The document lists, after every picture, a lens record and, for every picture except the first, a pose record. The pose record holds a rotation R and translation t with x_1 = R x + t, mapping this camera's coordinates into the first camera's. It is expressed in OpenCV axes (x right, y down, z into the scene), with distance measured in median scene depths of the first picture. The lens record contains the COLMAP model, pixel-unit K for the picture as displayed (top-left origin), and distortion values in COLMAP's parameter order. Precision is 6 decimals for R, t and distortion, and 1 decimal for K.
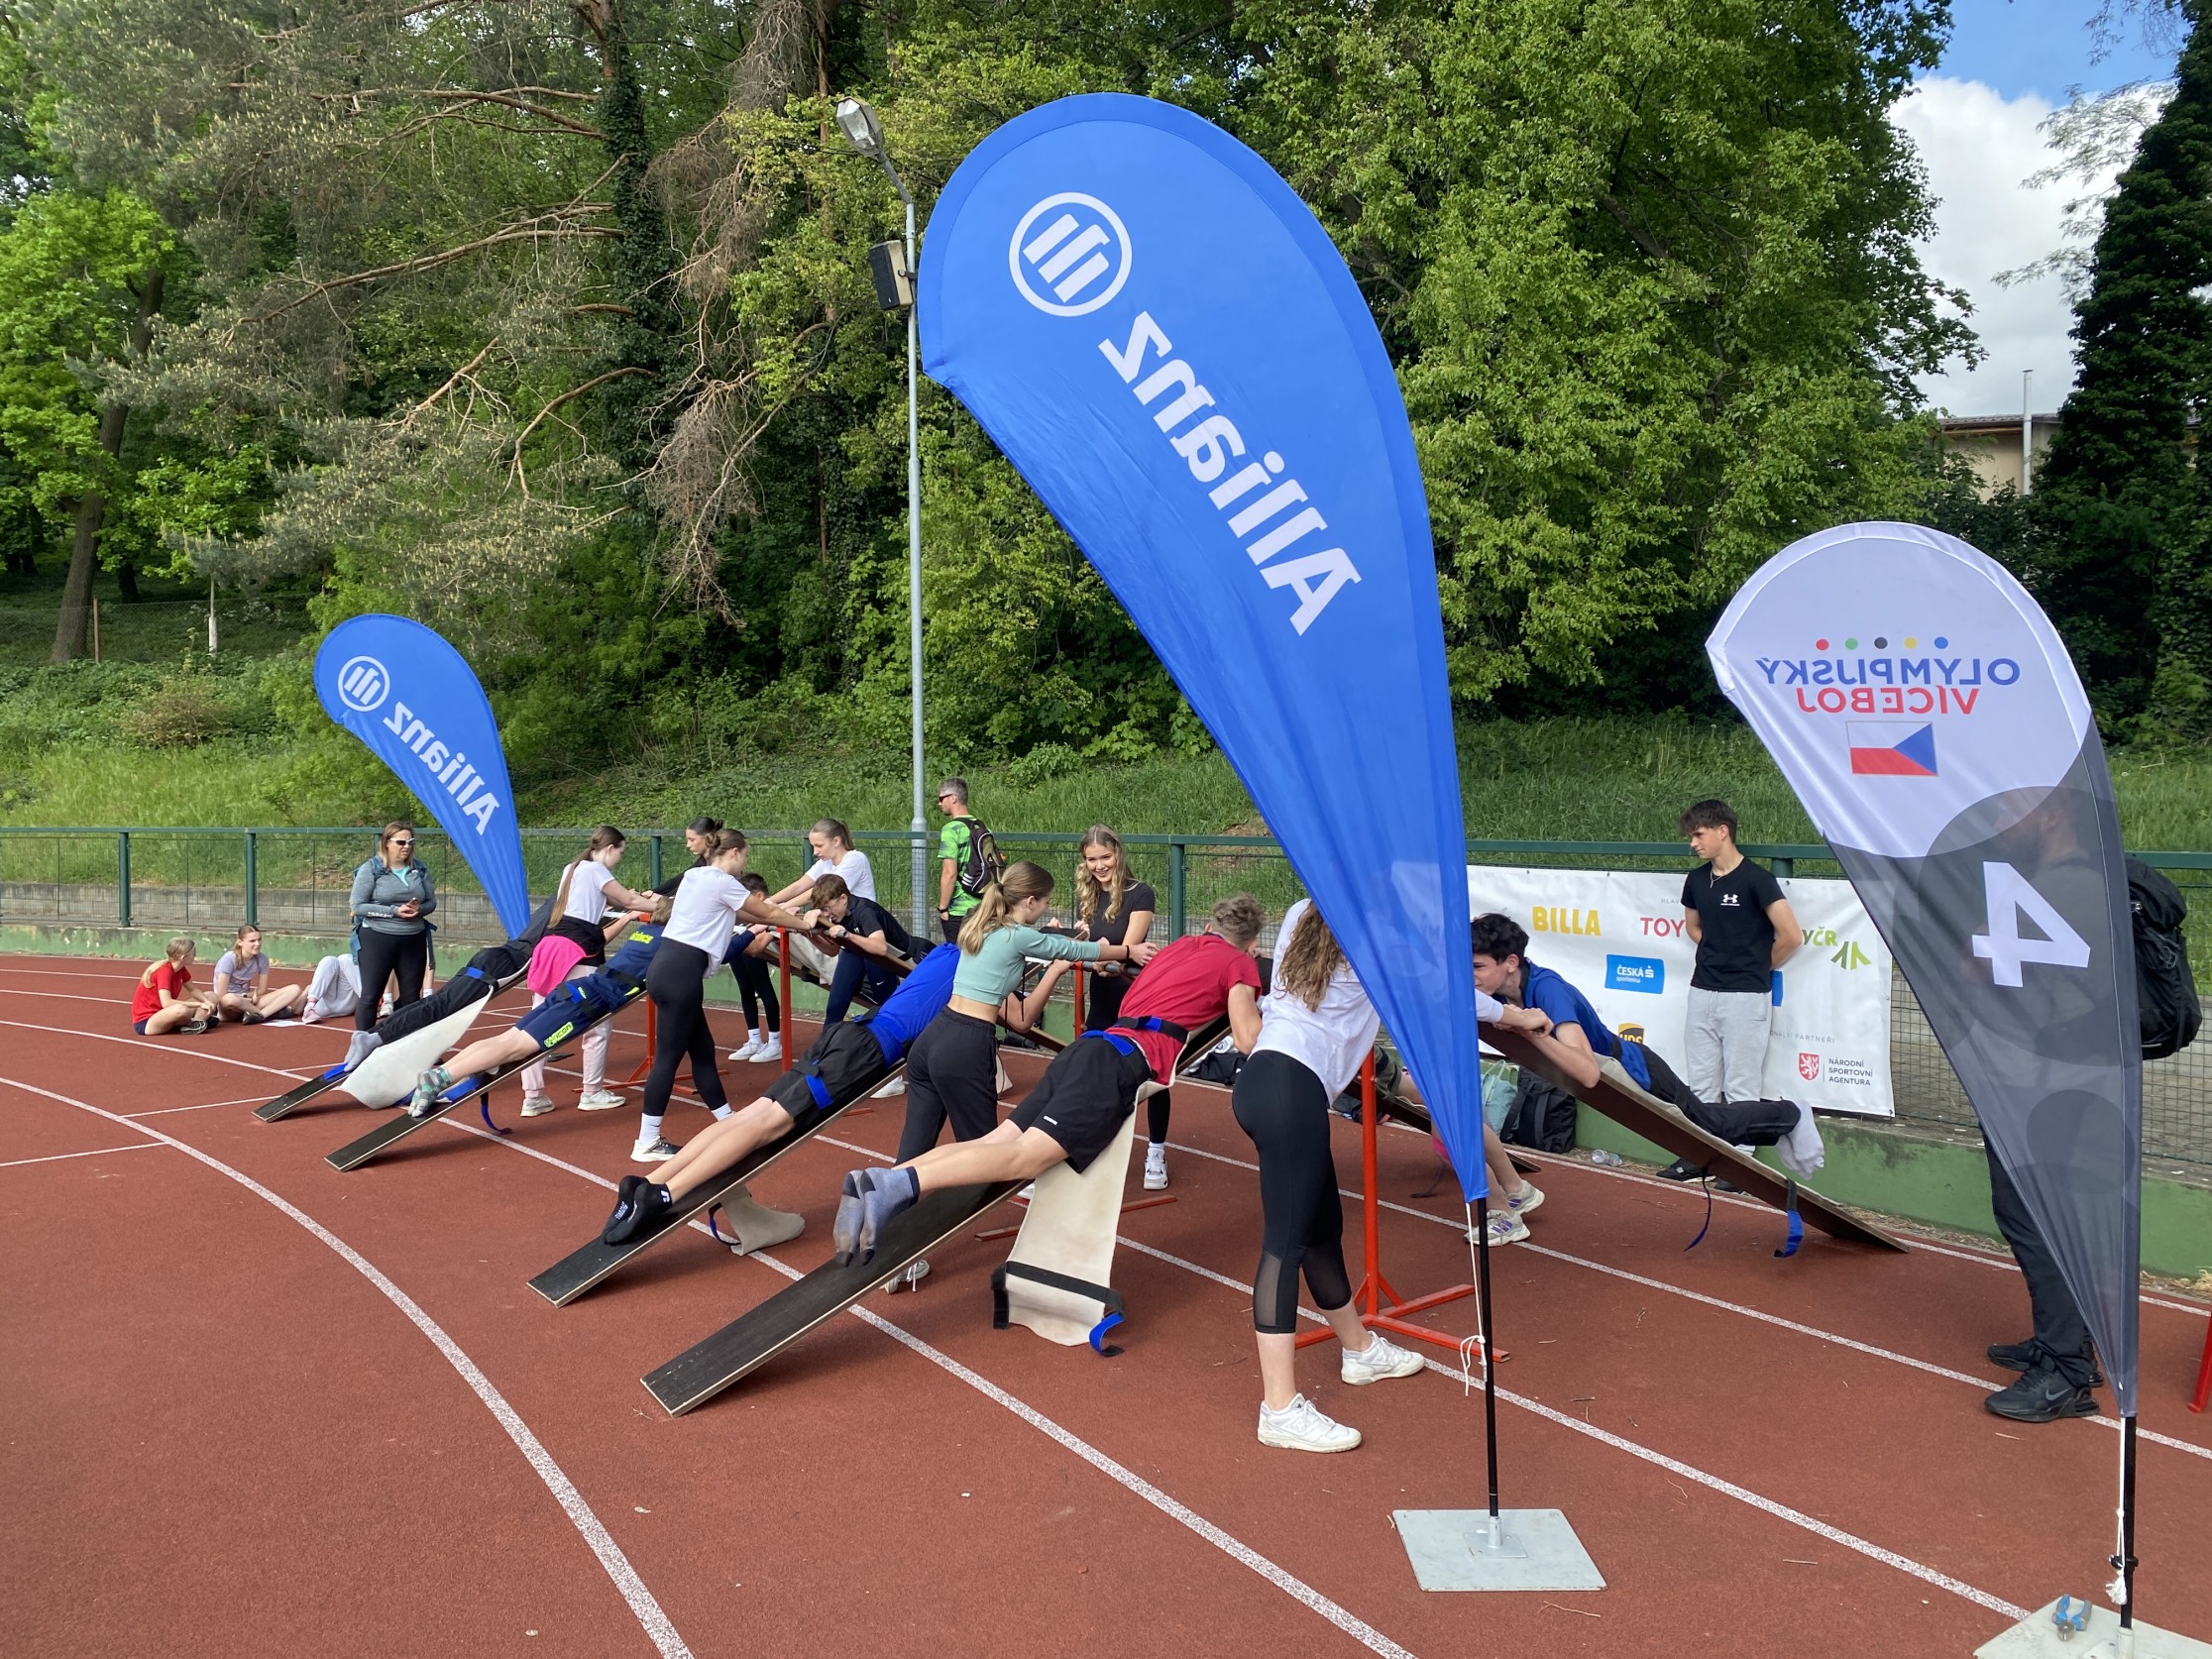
lens RADIAL K [[1688.2, 0, 1109.1], [0, 1688.2, 859.9], [0, 0, 1]] dist [0.002959, -0.005277]
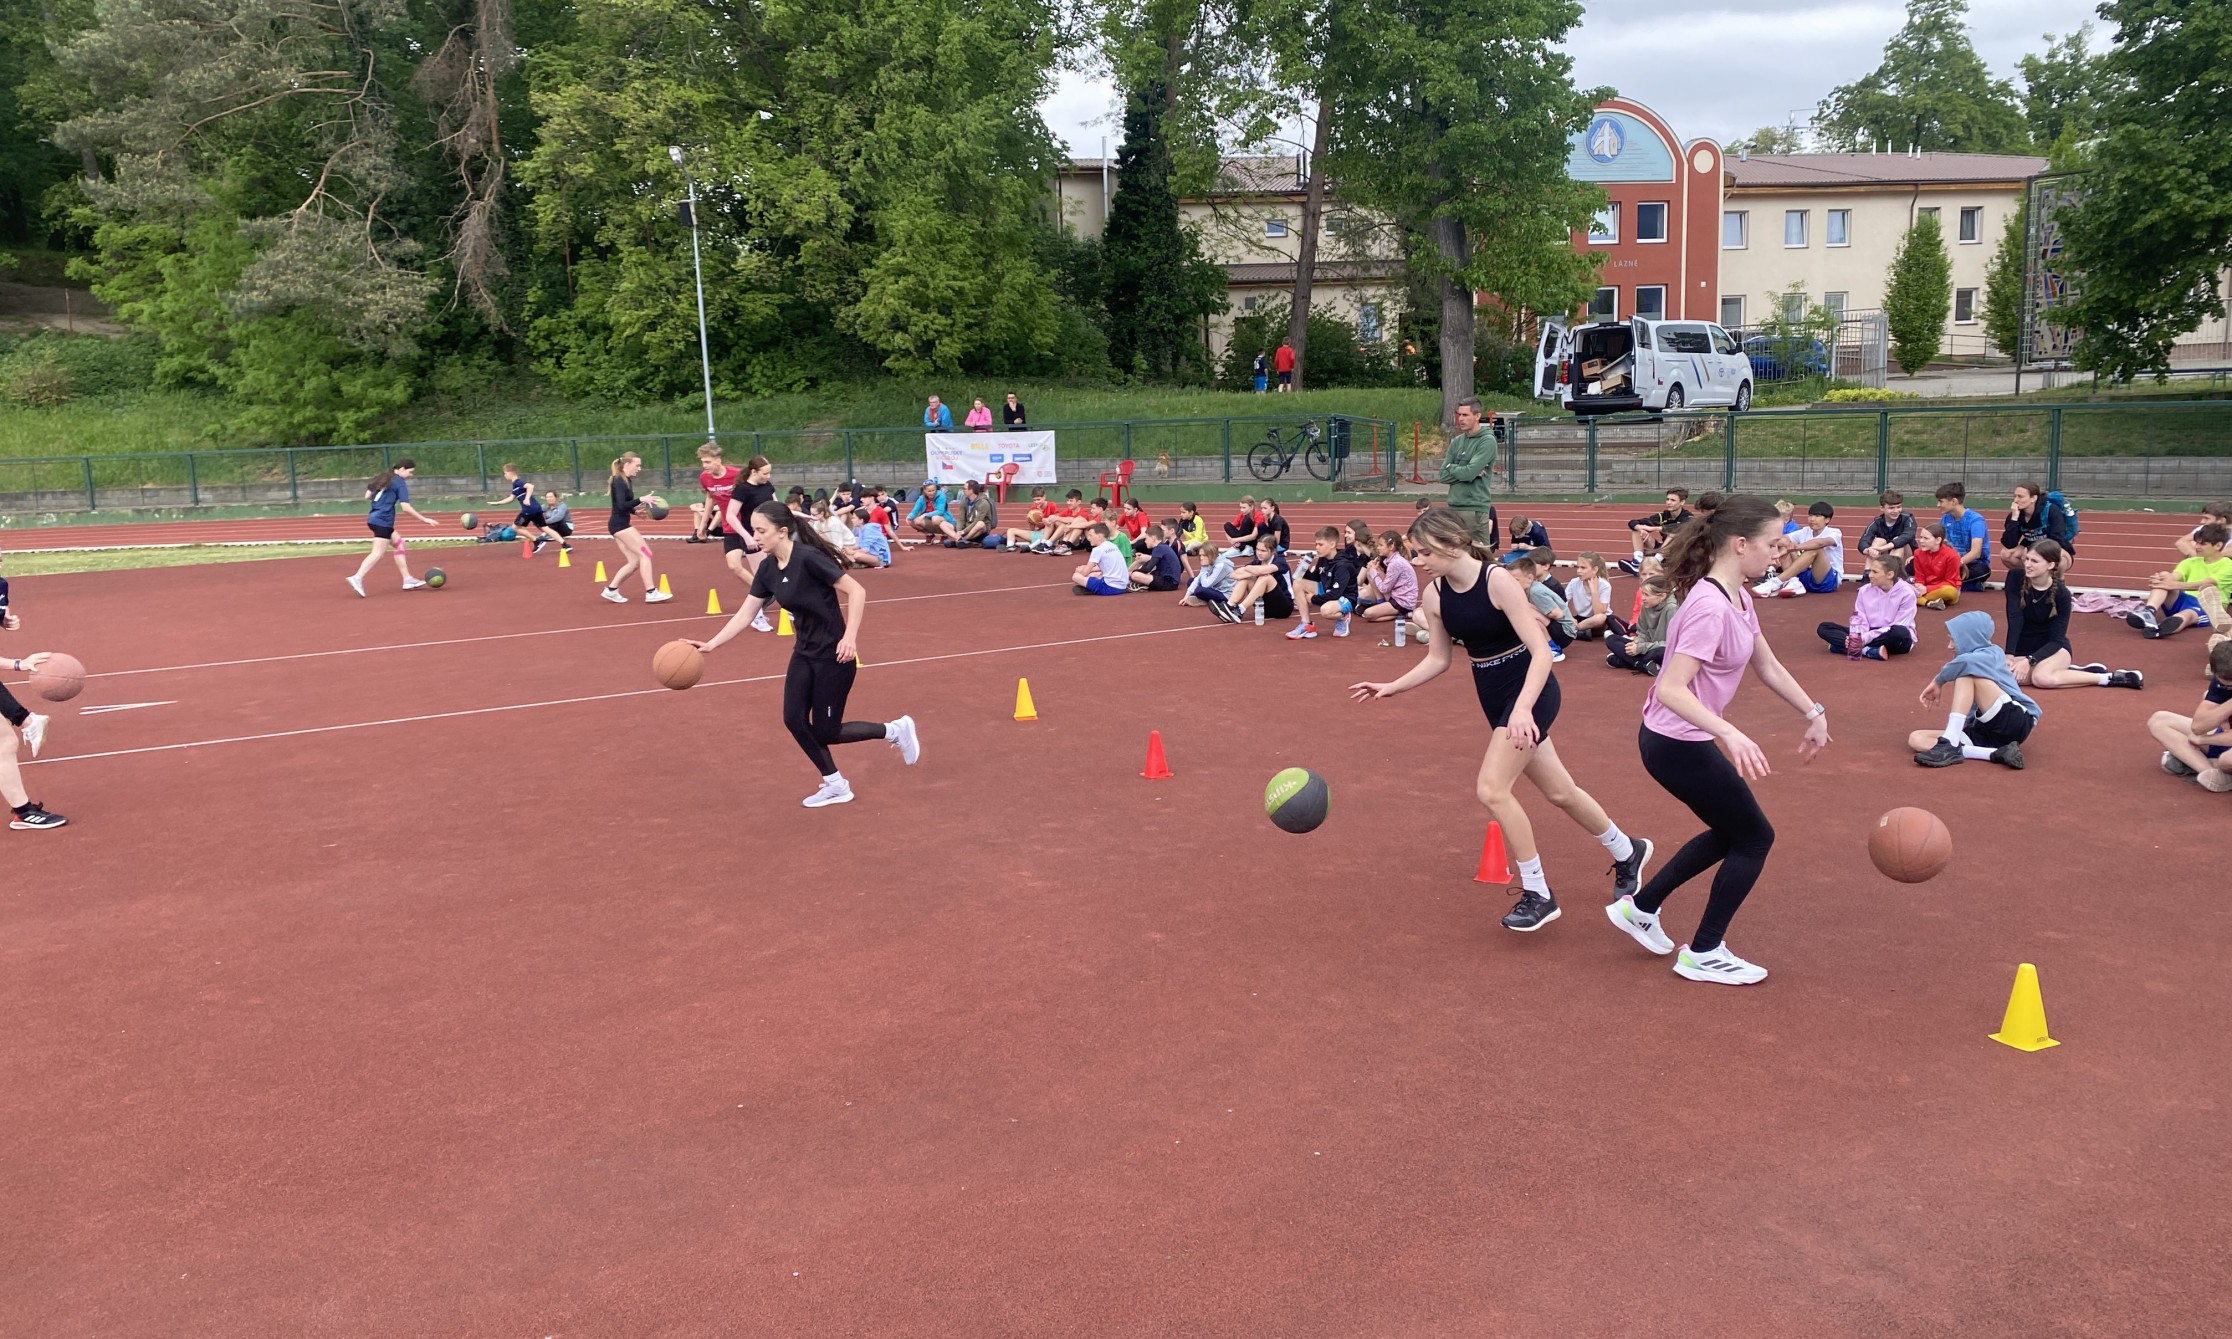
lens RADIAL K [[1662.5, 0, 1116.0], [0, 1662.5, 669.5], [0, 0, 1]] dist [0.001887, 0.001340]
pose [[0.885147, -0.106861, 0.452875, -0.812589], [0.047470, 0.988932, 0.140568, 0.011780], [-0.462884, -0.102926, 0.880423, -1.677415]]
